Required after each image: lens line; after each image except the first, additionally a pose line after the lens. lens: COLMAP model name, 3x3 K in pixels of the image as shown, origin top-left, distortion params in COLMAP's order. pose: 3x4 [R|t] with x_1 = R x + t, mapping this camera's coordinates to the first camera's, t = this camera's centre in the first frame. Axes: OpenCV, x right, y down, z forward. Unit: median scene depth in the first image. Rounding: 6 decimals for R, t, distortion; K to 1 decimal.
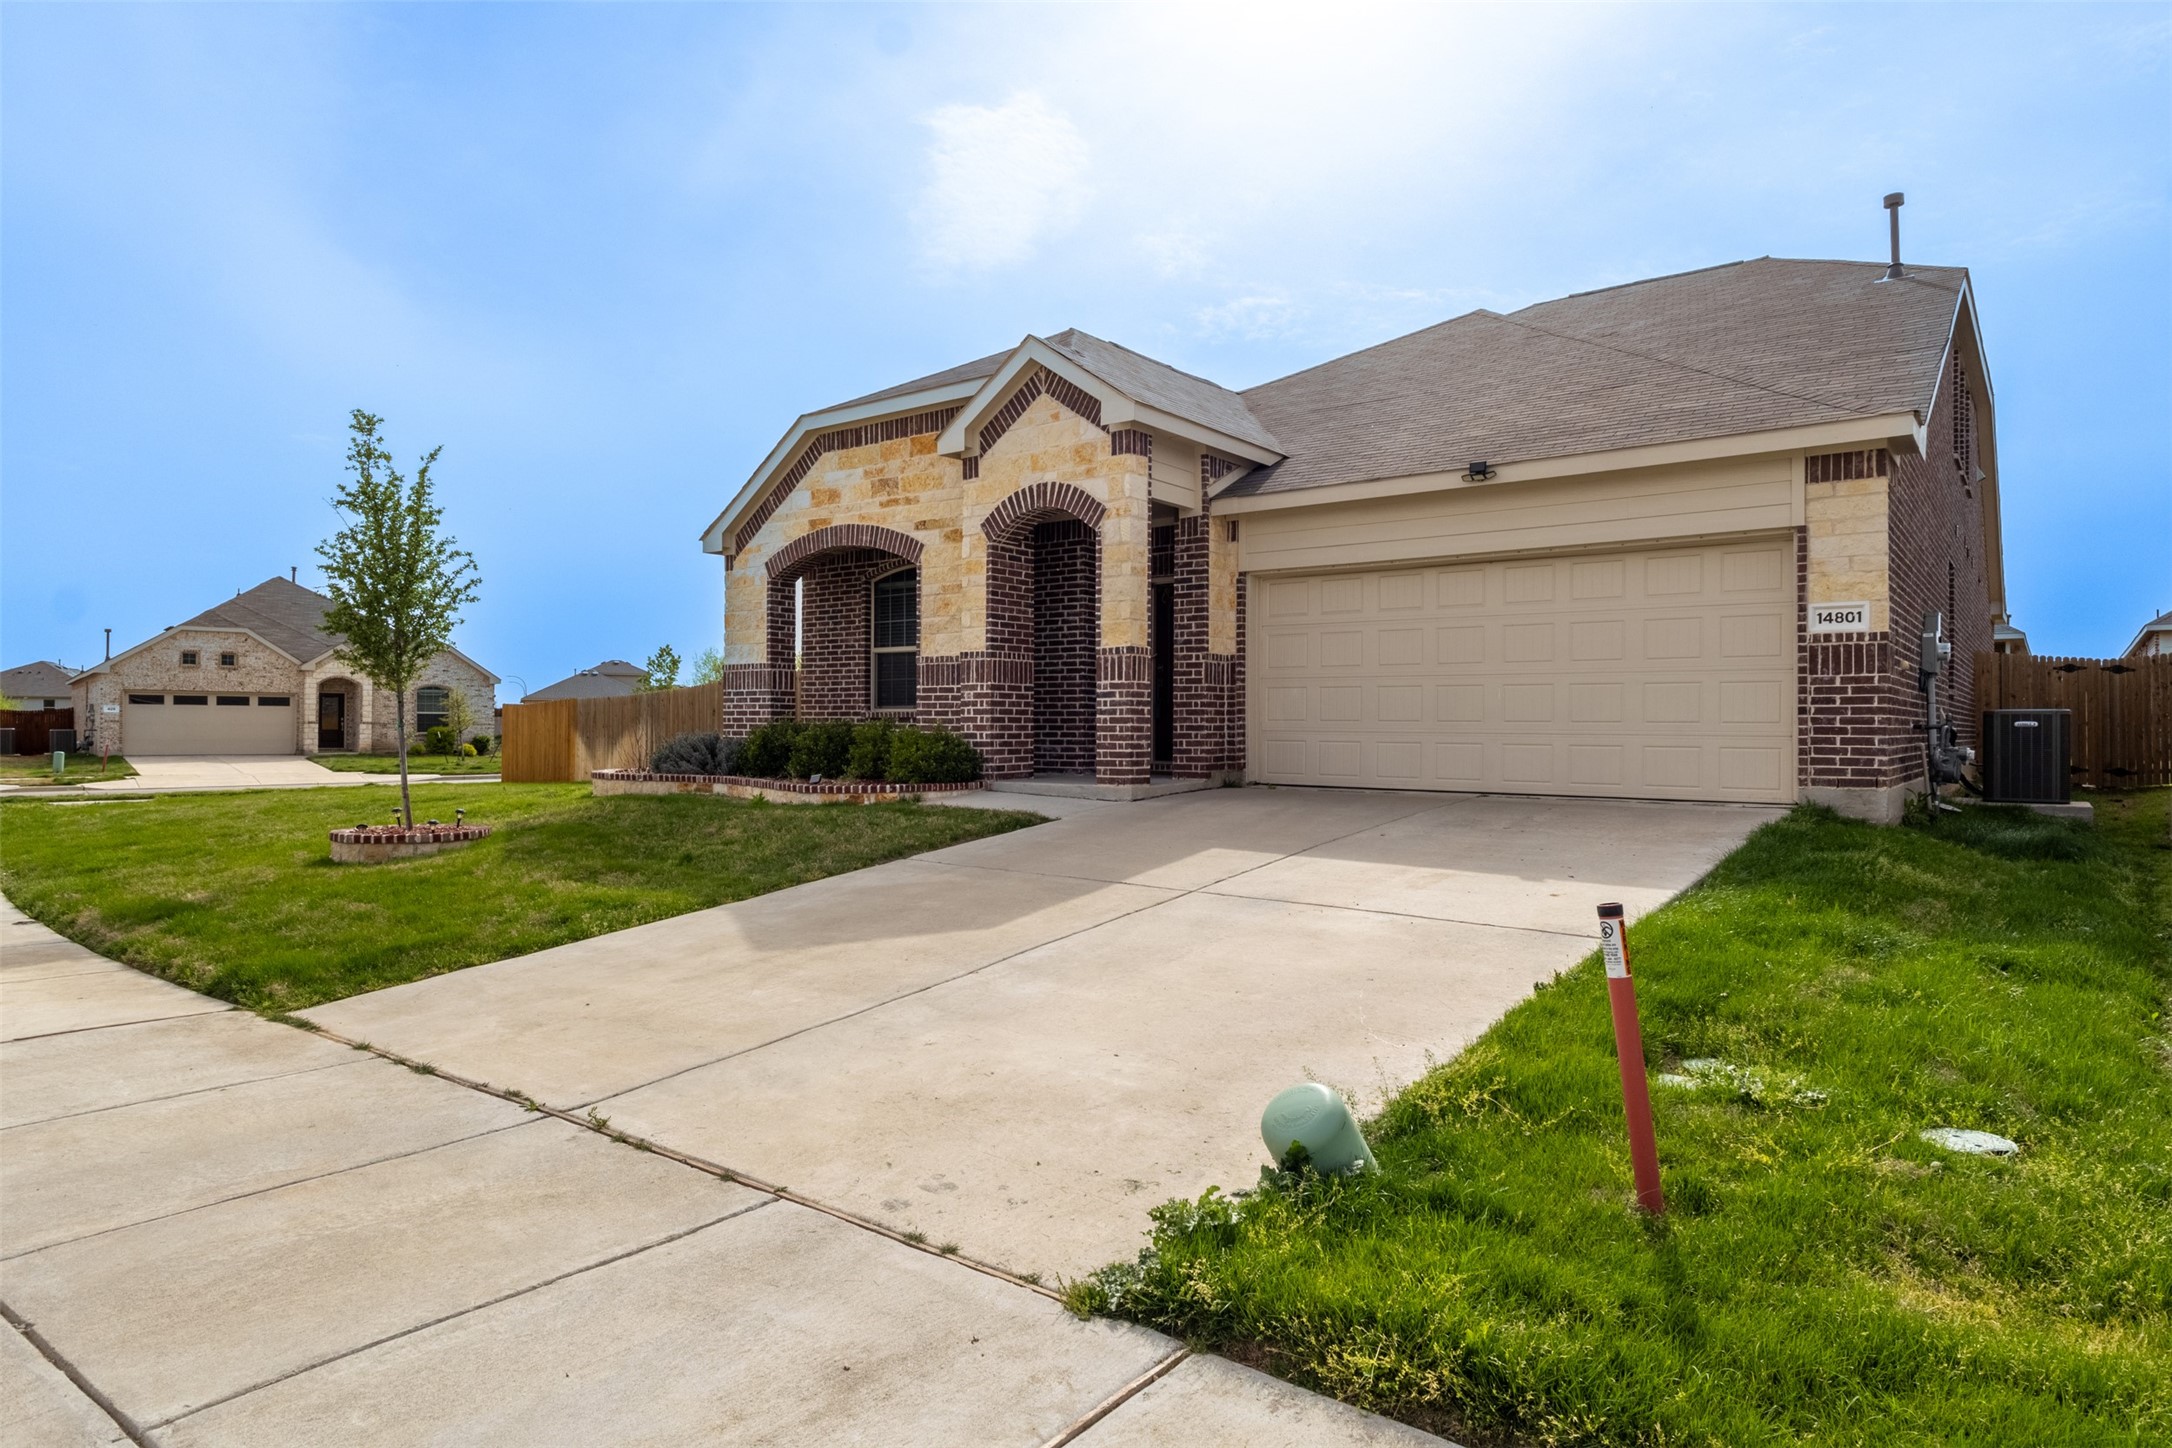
lens RADIAL K [[1254.0, 0, 1087.1], [0, 1254.0, 720.7], [0, 0, 1]] dist [0.009355, 0.001367]
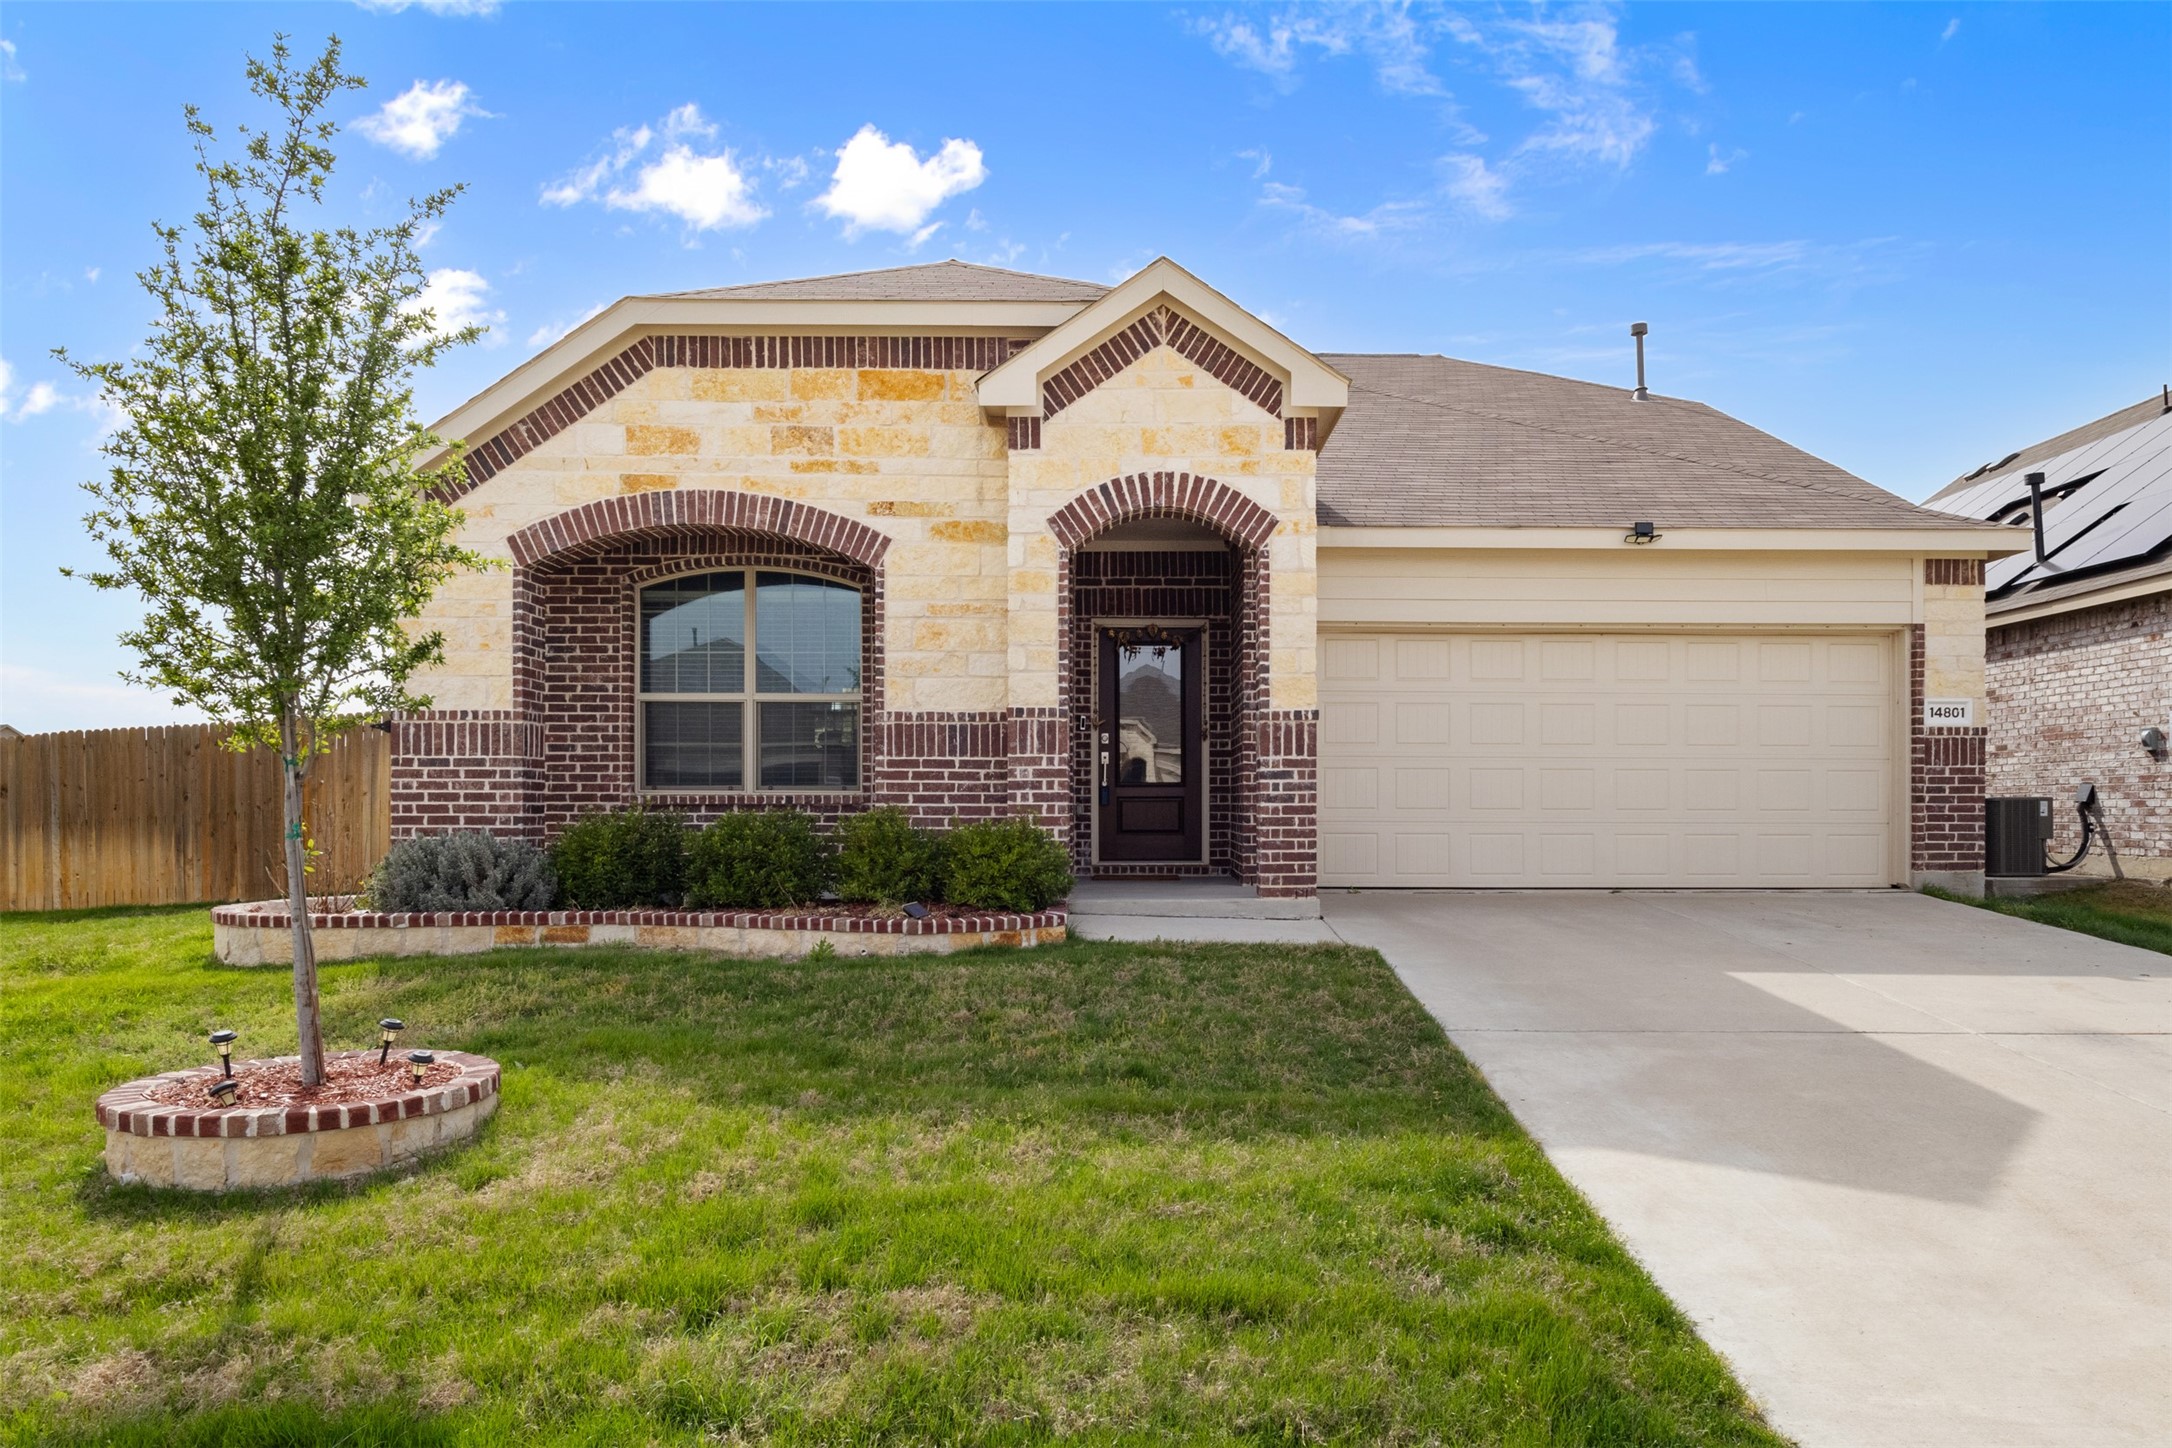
lens RADIAL K [[1364.5, 0, 1085.3], [0, 1364.5, 807.2], [0, 0, 1]] dist [-0.012584, -0.000407]
pose [[0.785306, -0.004084, 0.619095, -0.560552], [-0.000002, 0.999978, 0.006598, -0.007135], [-0.619108, -0.005183, 0.785289, 0.439897]]
